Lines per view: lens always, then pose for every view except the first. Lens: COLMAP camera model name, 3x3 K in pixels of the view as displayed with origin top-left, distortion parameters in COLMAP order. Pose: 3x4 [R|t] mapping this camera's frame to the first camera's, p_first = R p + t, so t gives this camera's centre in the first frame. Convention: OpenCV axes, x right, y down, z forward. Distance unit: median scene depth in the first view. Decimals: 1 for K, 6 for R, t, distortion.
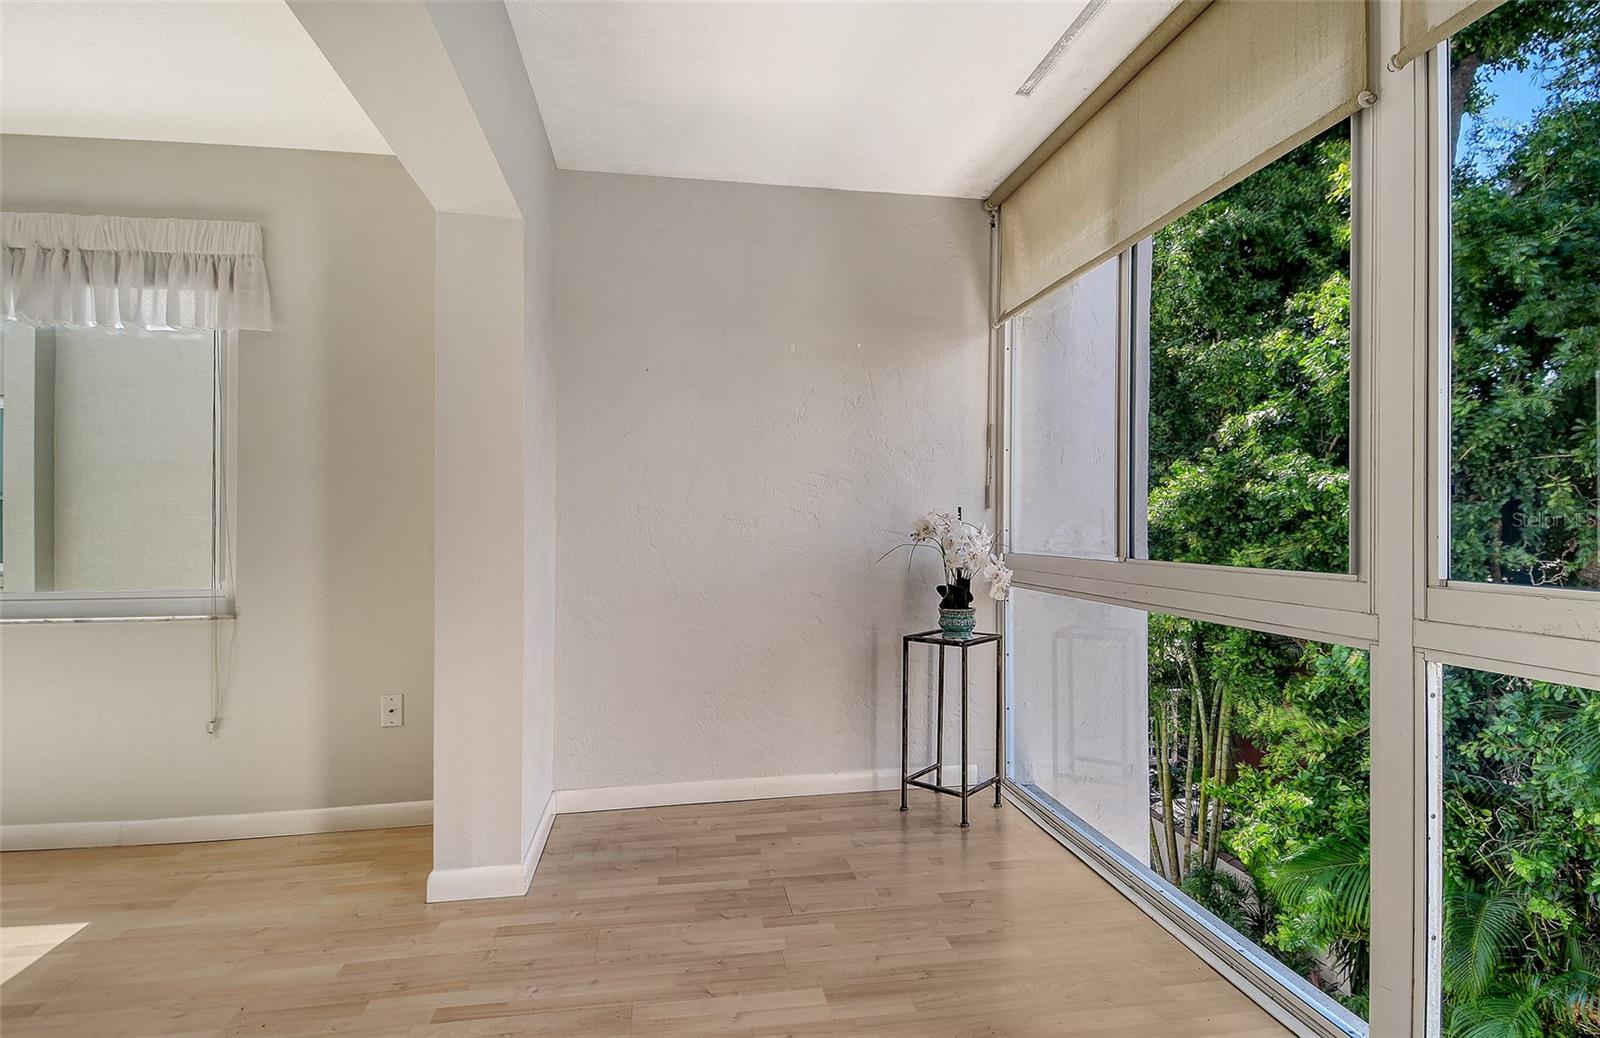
lens RADIAL K [[801.6, 0, 798.6], [0, 801.6, 525.2], [0, 0, 1]] dist [0.000526, 0.000123]
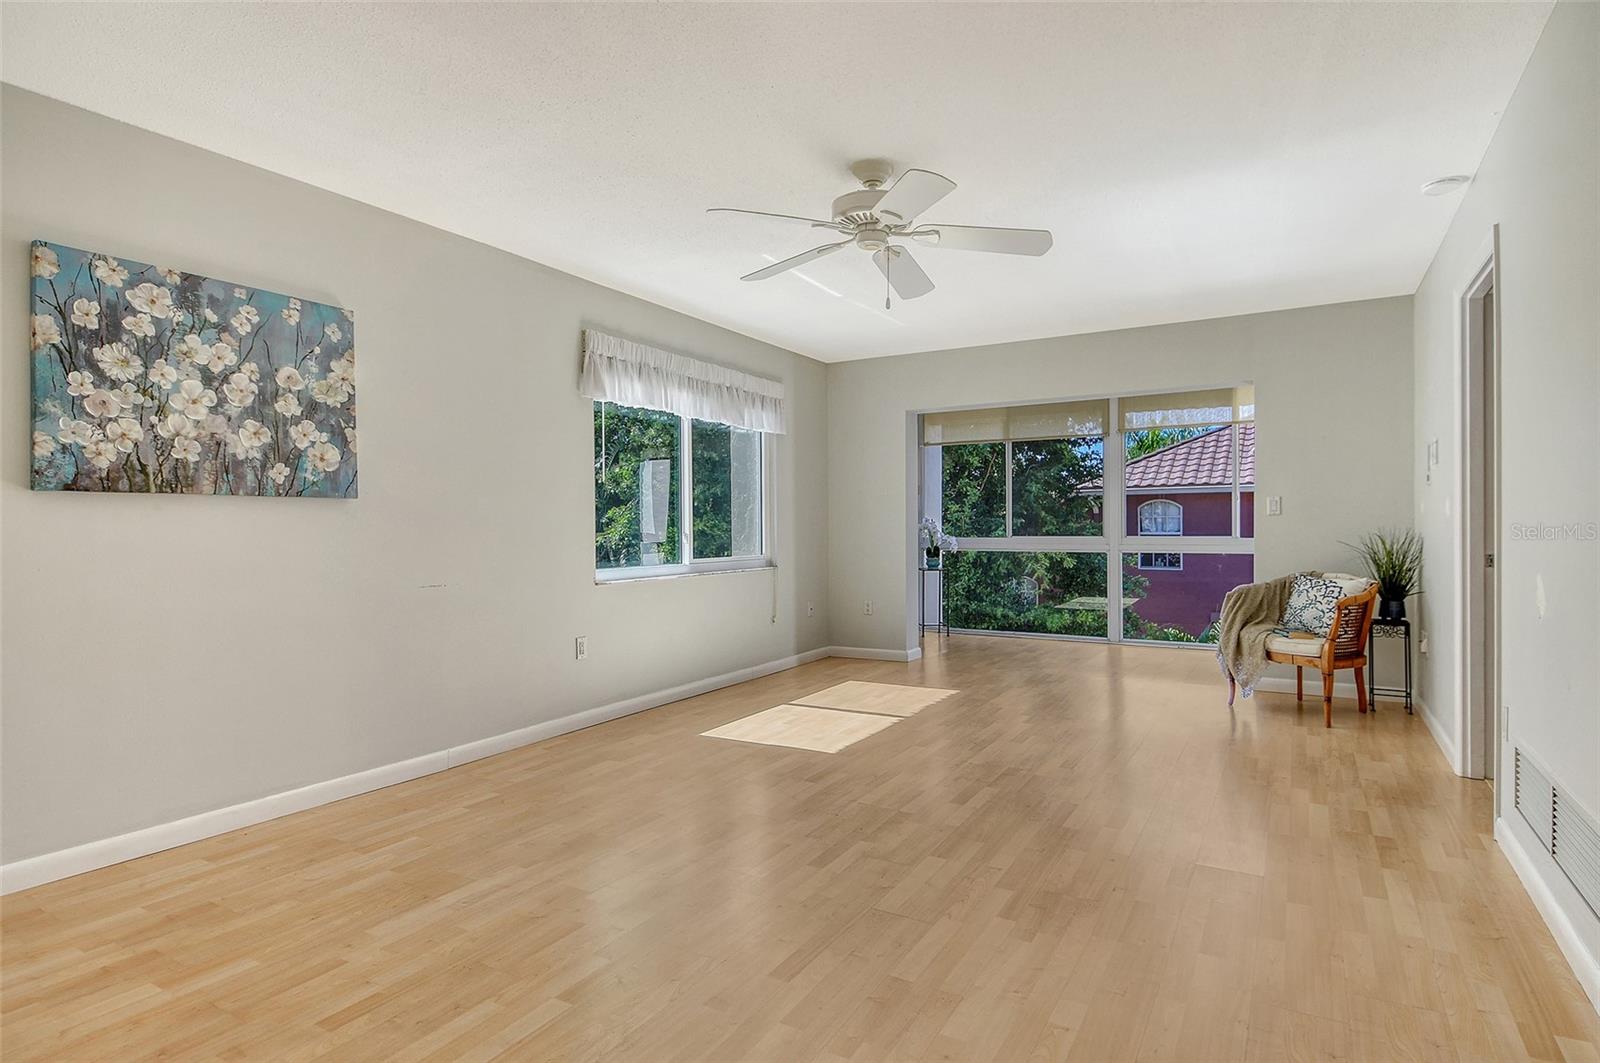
lens RADIAL K [[862.7, 0, 801.1], [0, 862.7, 525.0], [0, 0, 1]] dist [0.000355, -0.004438]
pose [[0.635795, -0.001074, 0.771857, -2.484670], [-0.009131, 0.999919, 0.008912, -0.021486], [-0.771804, -0.012714, 0.635734, -0.507606]]
